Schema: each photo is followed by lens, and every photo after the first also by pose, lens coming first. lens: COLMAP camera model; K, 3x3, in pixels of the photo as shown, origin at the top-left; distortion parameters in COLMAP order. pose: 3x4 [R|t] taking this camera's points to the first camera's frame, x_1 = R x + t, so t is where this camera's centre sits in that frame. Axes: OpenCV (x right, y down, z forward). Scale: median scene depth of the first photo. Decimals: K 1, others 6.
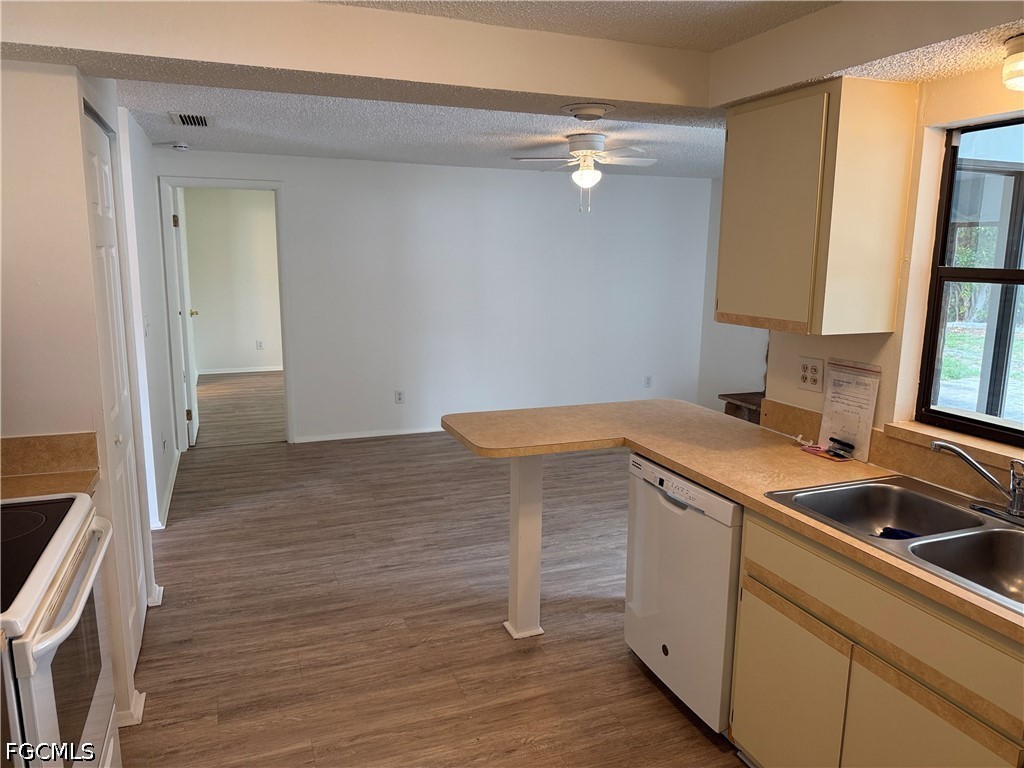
lens RADIAL K [[717.9, 0, 517.0], [0, 717.9, 374.7], [0, 0, 1]] dist [0.068086, -0.110692]
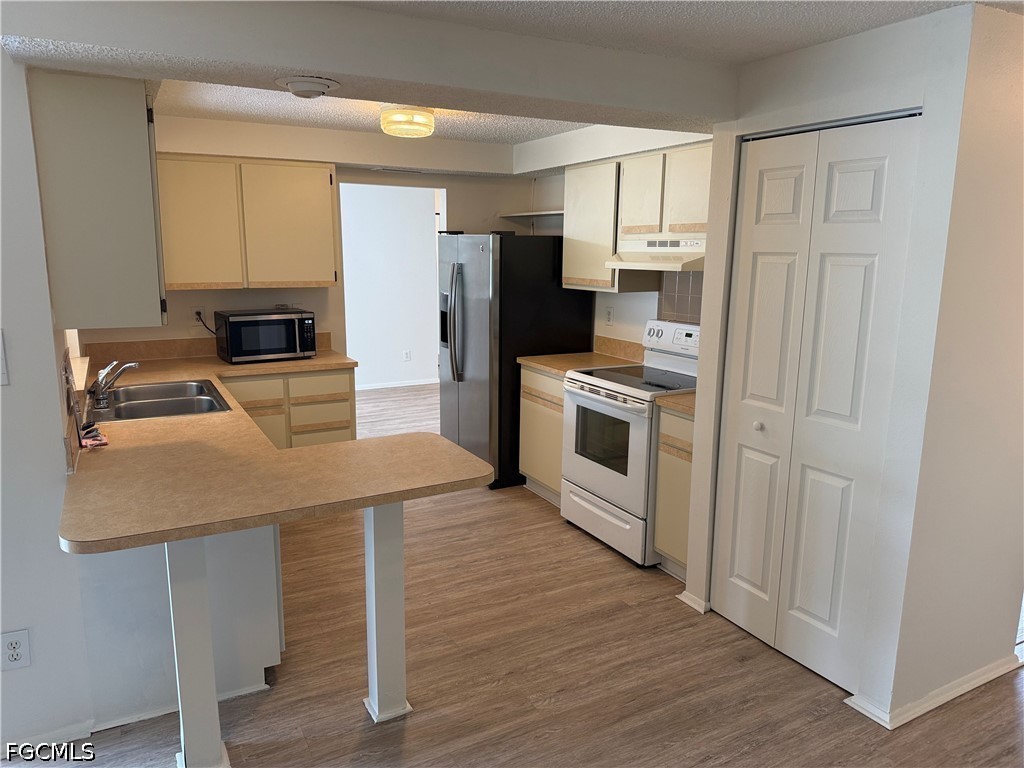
lens RADIAL K [[717.9, 0, 503.9], [0, 717.9, 380.7], [0, 0, 1]] dist [0.068086, -0.110692]
pose [[-0.993100, 0.001650, -0.117263, -0.018690], [-0.039498, 0.936778, 0.347689, -0.208644], [0.110423, 0.349921, -0.930248, 1.182639]]
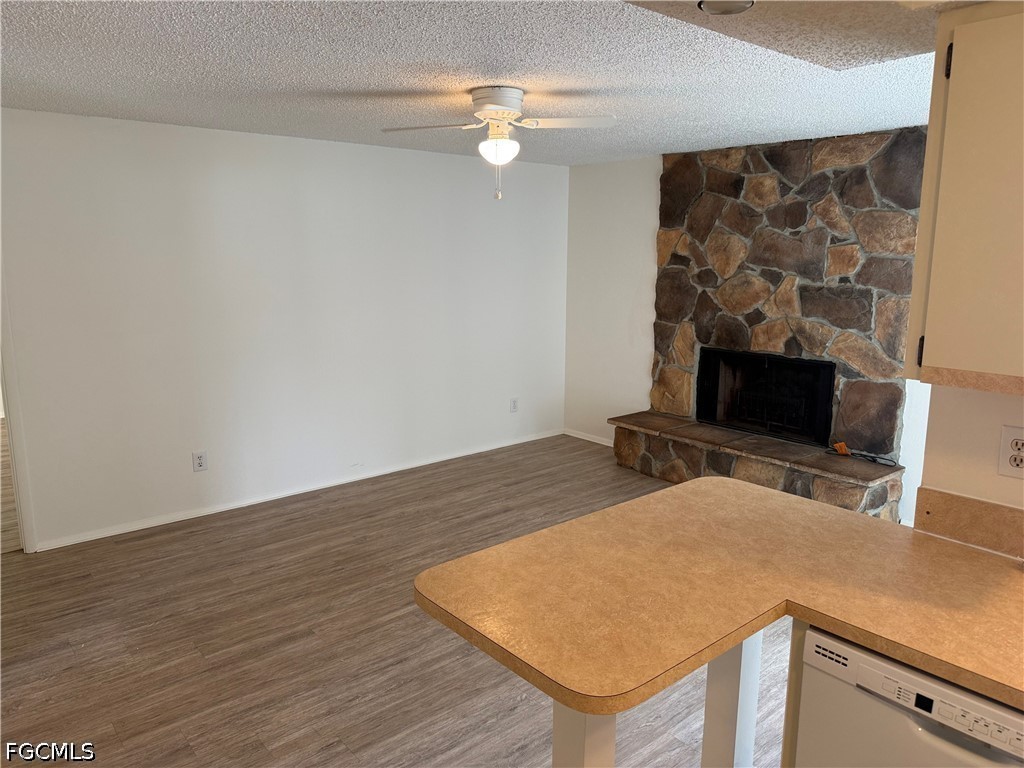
lens RADIAL K [[717.9, 0, 501.5], [0, 717.9, 369.0], [0, 0, 1]] dist [0.068086, -0.110692]
pose [[0.949038, -0.064665, 0.308456, -0.138401], [0.064478, 0.997861, 0.010812, -0.069336], [-0.308495, 0.009628, 0.951177, 0.341805]]
